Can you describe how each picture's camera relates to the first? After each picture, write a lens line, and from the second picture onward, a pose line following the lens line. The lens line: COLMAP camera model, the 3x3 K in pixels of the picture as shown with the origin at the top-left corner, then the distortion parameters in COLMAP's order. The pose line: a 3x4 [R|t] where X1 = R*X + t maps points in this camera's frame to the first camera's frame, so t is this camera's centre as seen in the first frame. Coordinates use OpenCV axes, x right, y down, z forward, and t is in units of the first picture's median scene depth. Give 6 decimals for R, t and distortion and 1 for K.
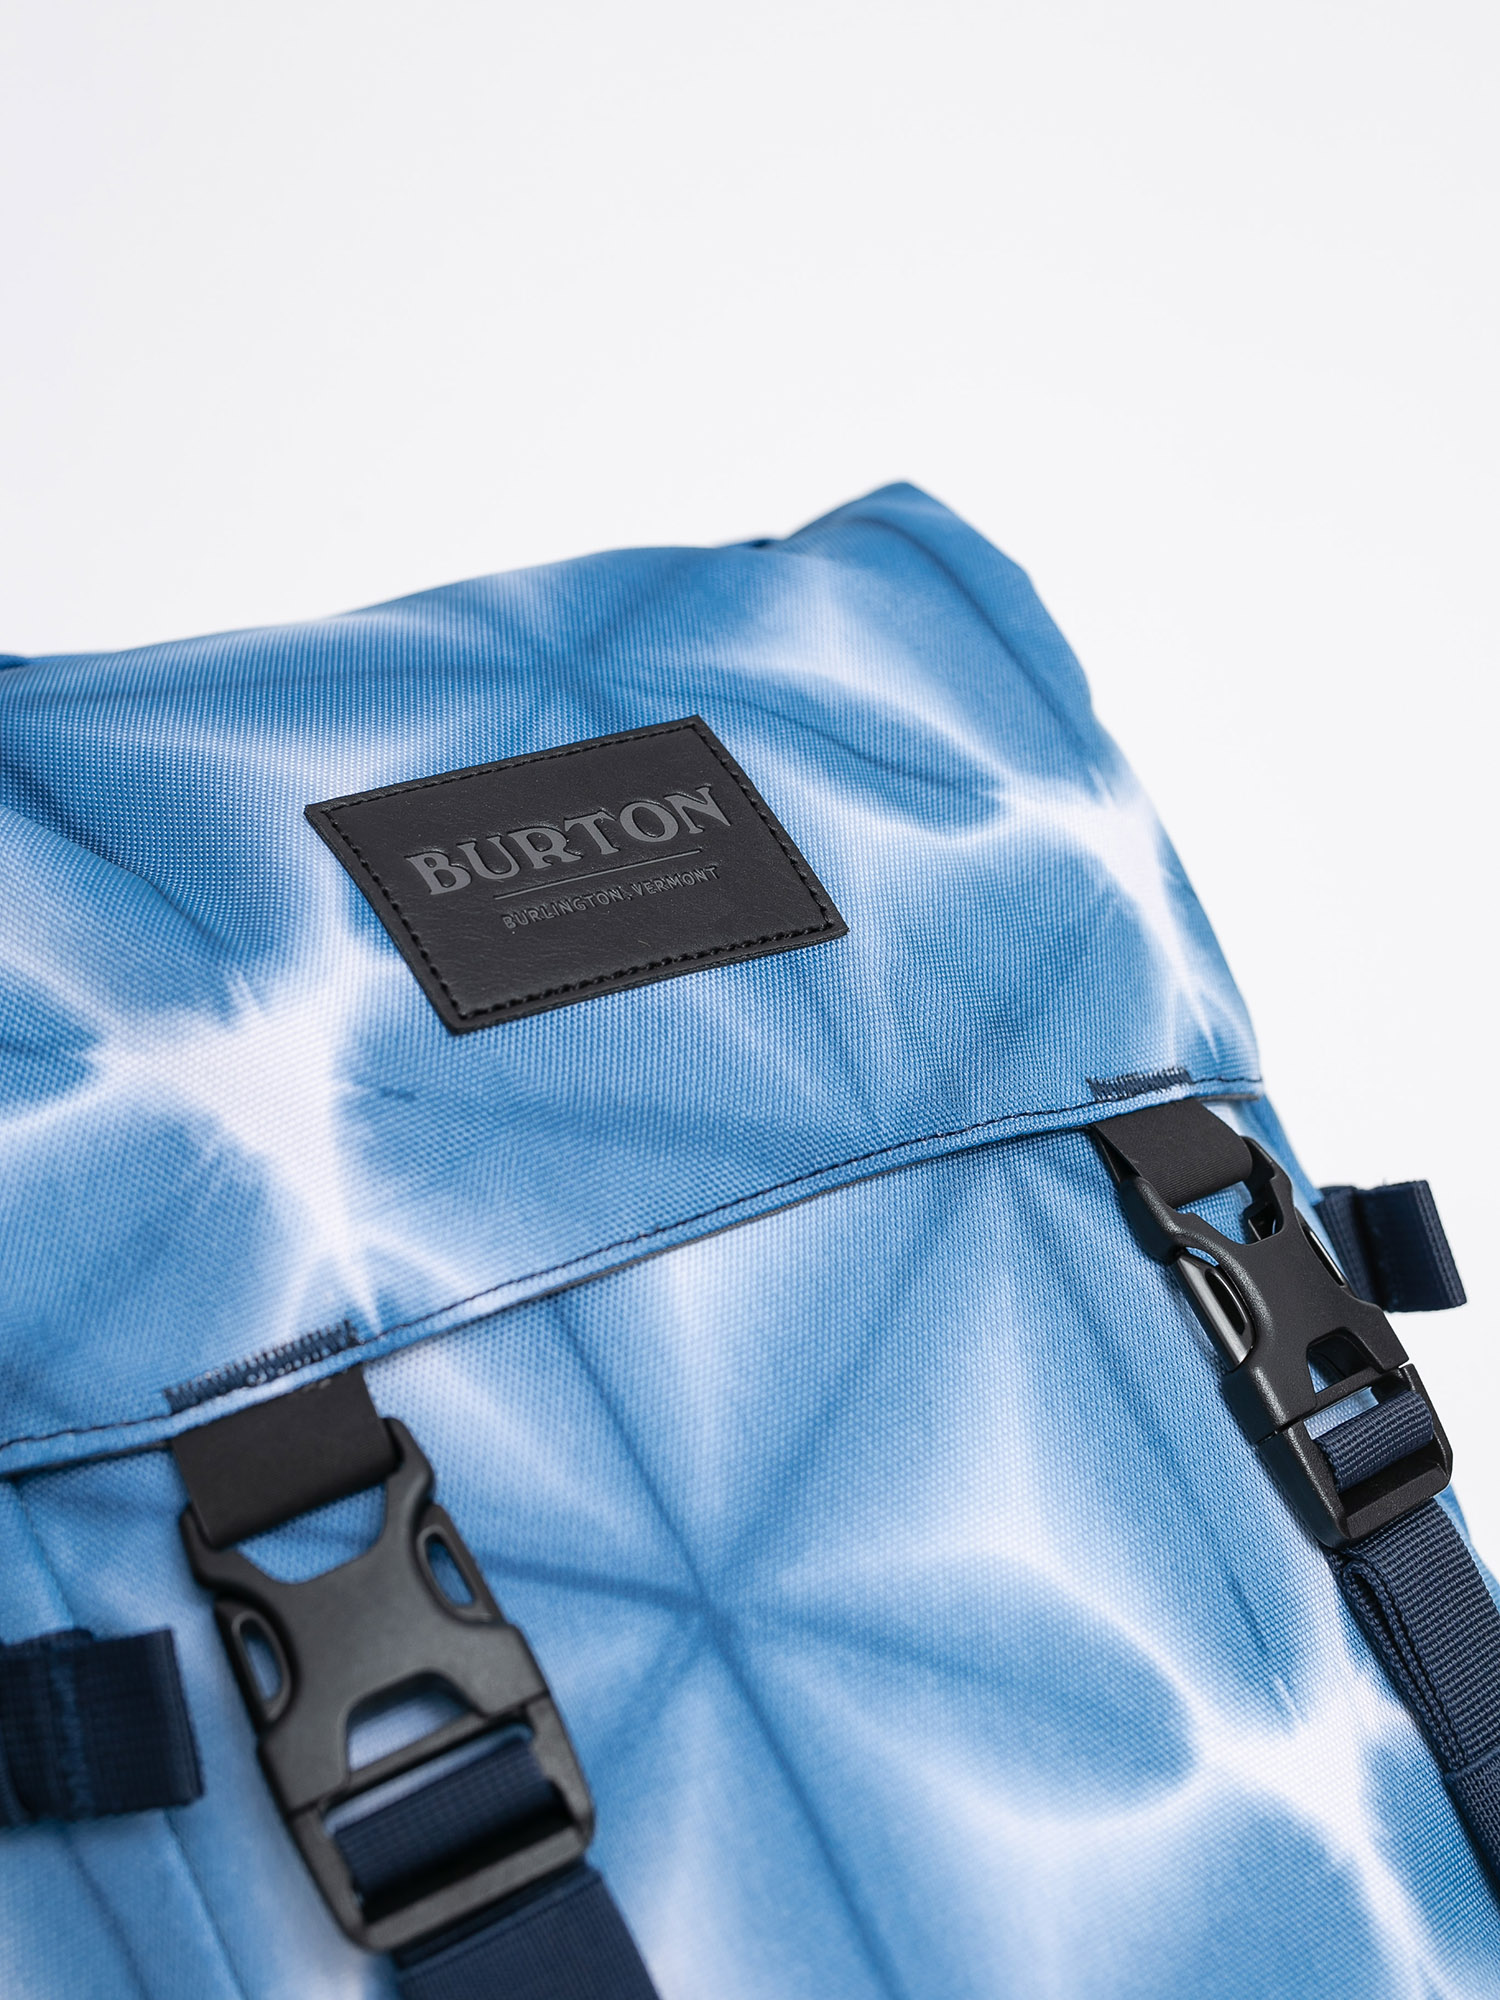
lens RADIAL K [[3051.1, 0, 750.0], [0, 3051.1, 1000.0], [0, 0, 1]] dist [-0.093544, 0.029392]
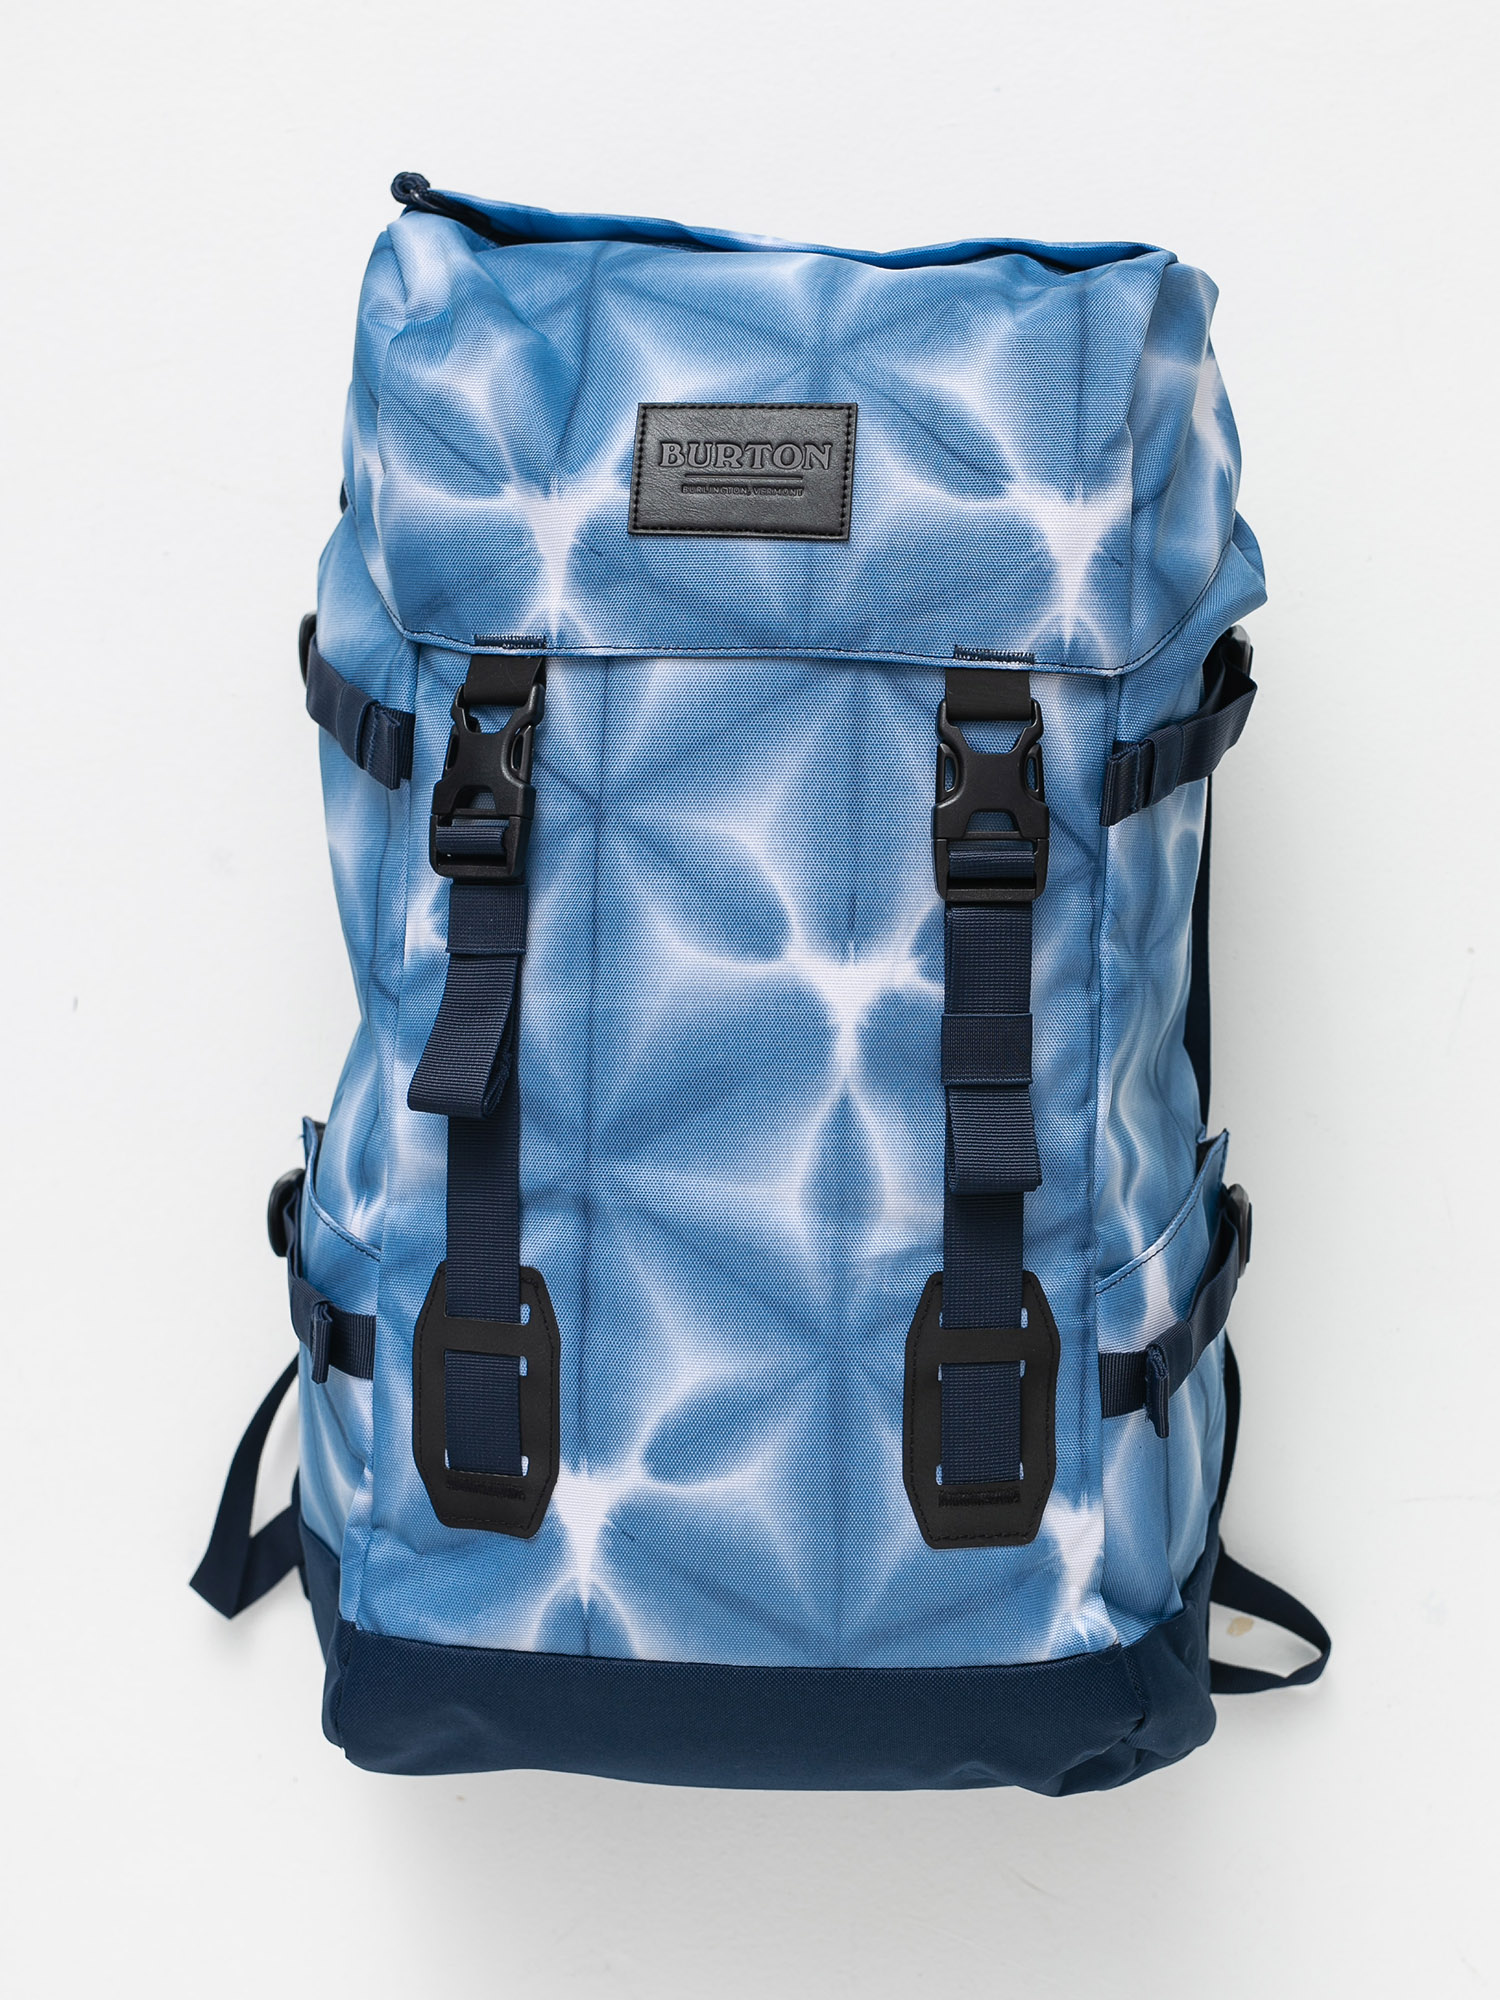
lens RADIAL K [[3051.1, 0, 750.0], [0, 3051.1, 1000.0], [0, 0, 1]] dist [-0.093544, 0.029392]
pose [[0.748603, 0.438801, -0.497039, 1.268903], [-0.212446, 0.868885, 0.447107, -0.730907], [0.628061, -0.229112, 0.743671, -0.719177]]
